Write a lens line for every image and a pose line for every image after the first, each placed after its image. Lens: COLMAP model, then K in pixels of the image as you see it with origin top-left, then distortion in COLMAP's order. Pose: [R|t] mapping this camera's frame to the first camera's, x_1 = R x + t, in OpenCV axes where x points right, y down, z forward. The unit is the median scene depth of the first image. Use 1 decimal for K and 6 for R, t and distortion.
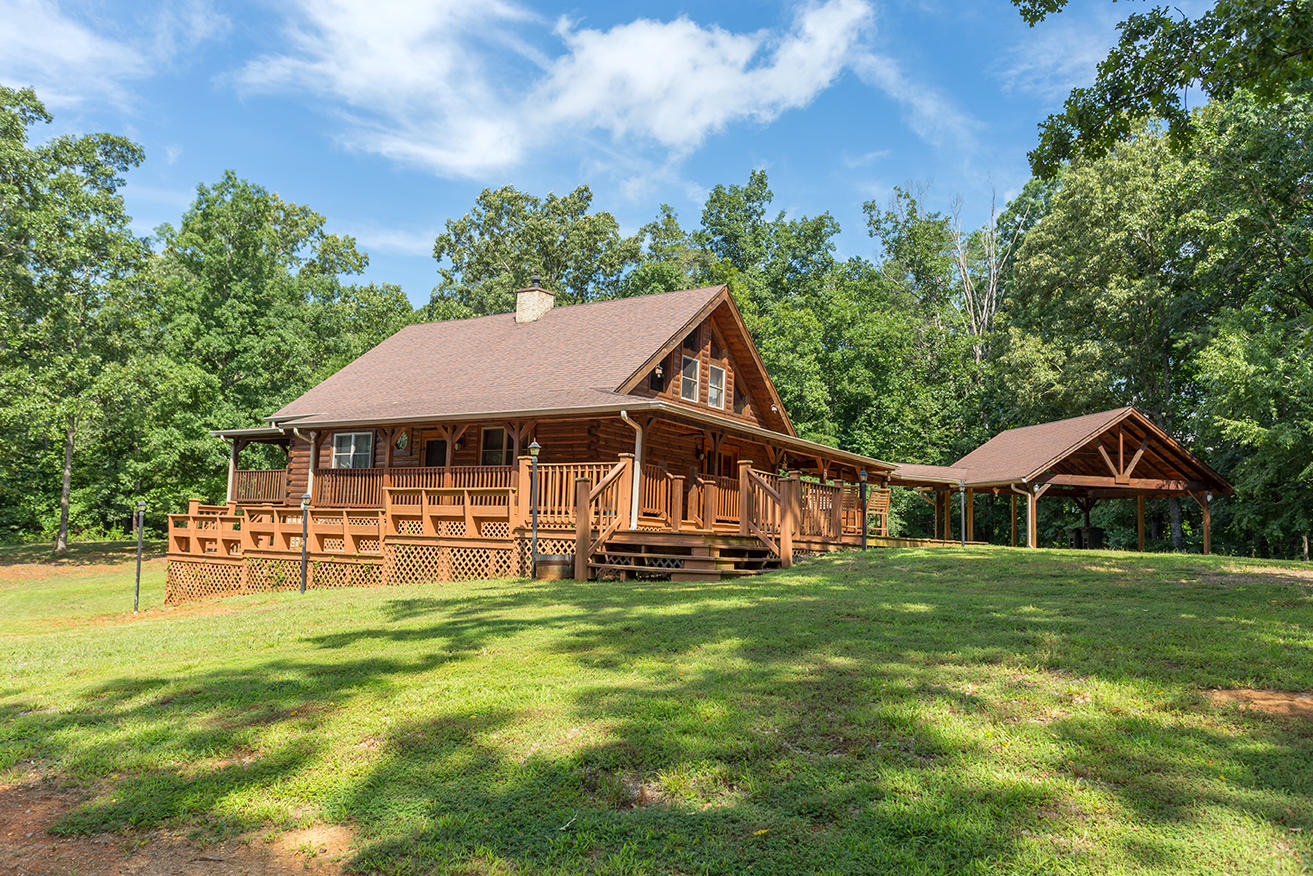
lens RADIAL K [[987.0, 0, 656.5], [0, 987.0, 438.0], [0, 0, 1]] dist [0.008893, 0.005346]
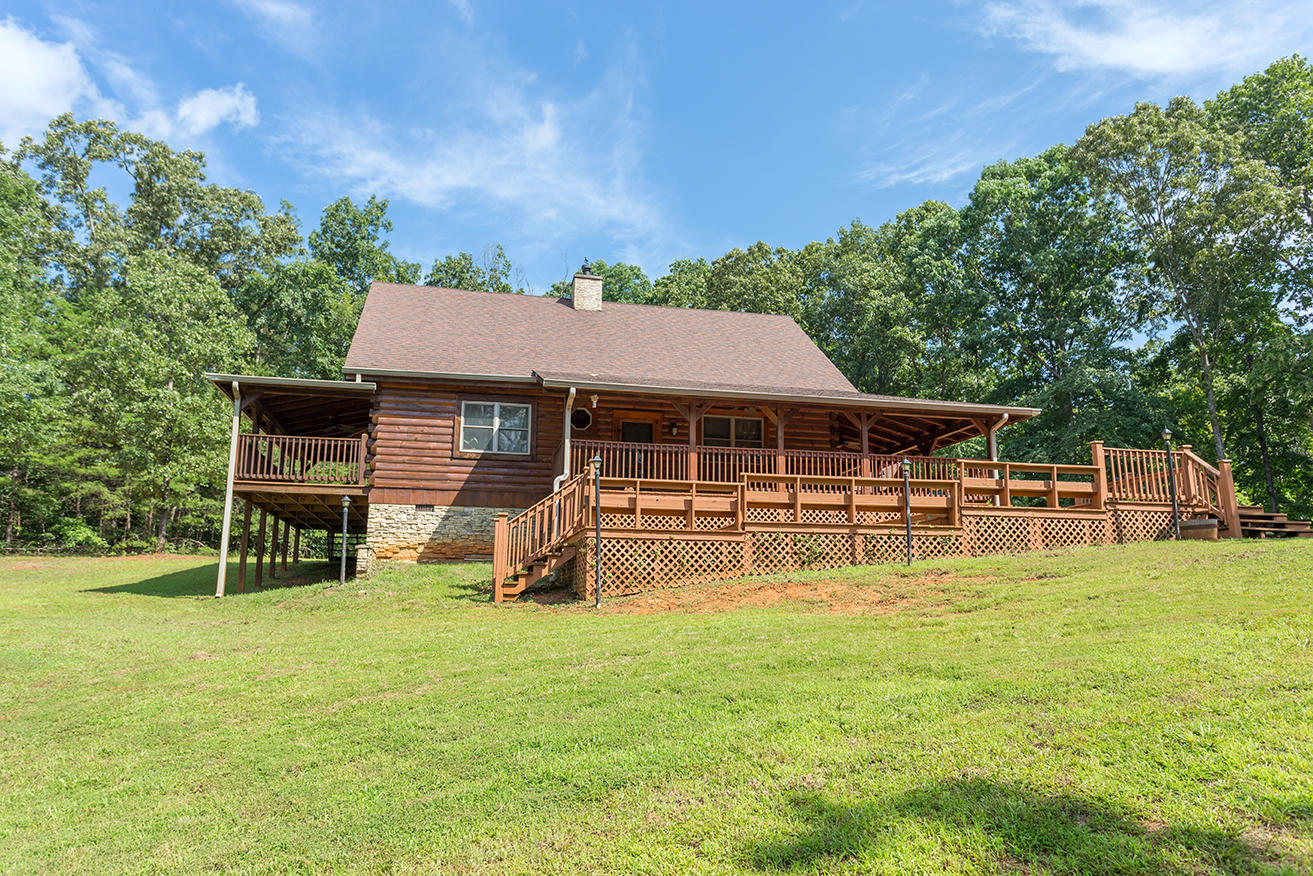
lens RADIAL K [[959.1, 0, 675.3], [0, 959.1, 453.7], [0, 0, 1]] dist [0.001085, 0.003841]
pose [[0.679324, 0.092763, 0.727952, -0.579642], [-0.055204, 0.995627, -0.075357, 0.065644], [-0.731759, 0.011006, 0.681474, 0.267992]]
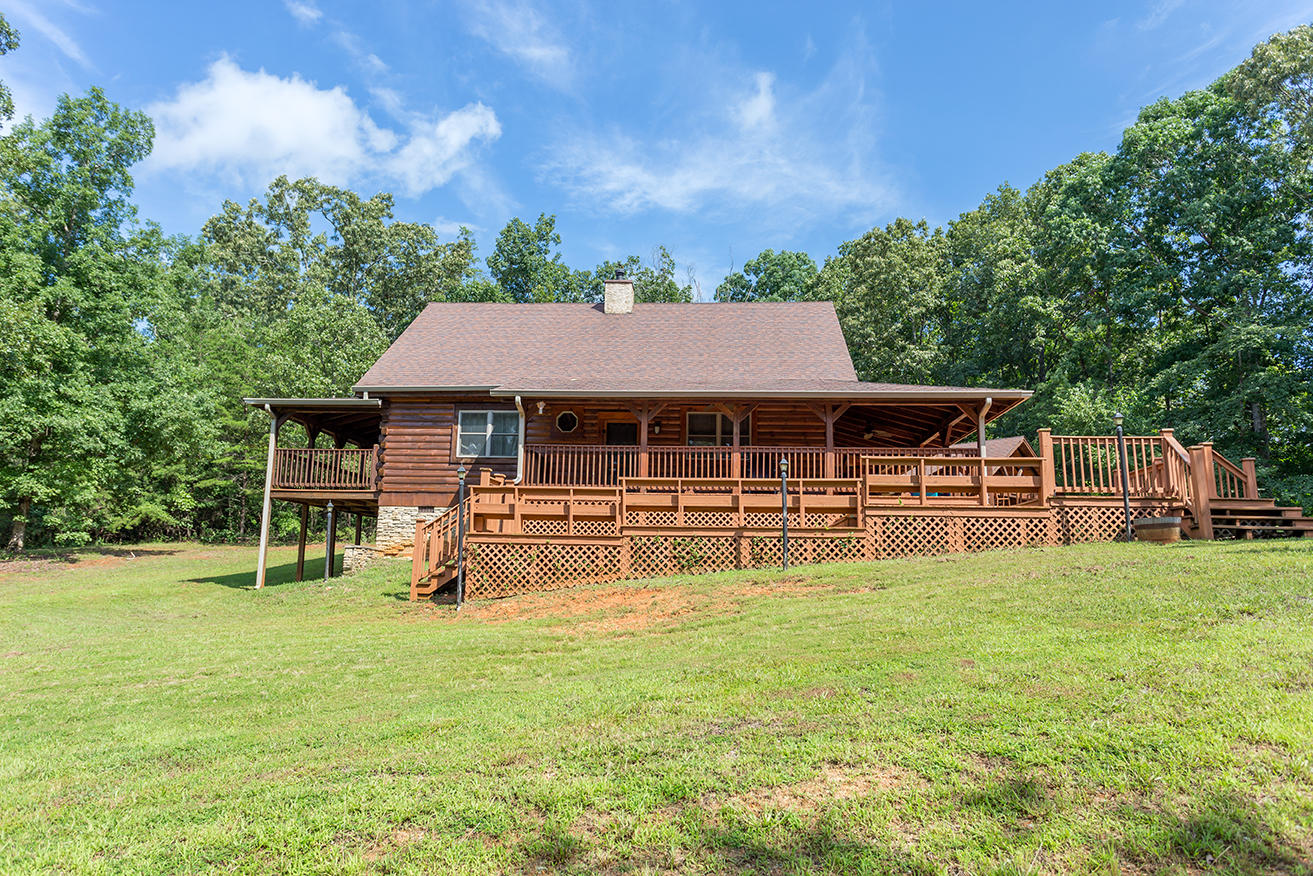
lens RADIAL K [[914.9, 0, 659.4], [0, 914.9, 432.9], [0, 0, 1]] dist [-0.011705, 0.027136]
pose [[0.870262, 0.063982, 0.488417, -0.426878], [-0.039005, 0.997366, -0.061154, 0.043779], [-0.491043, 0.034169, 0.870465, 0.165181]]
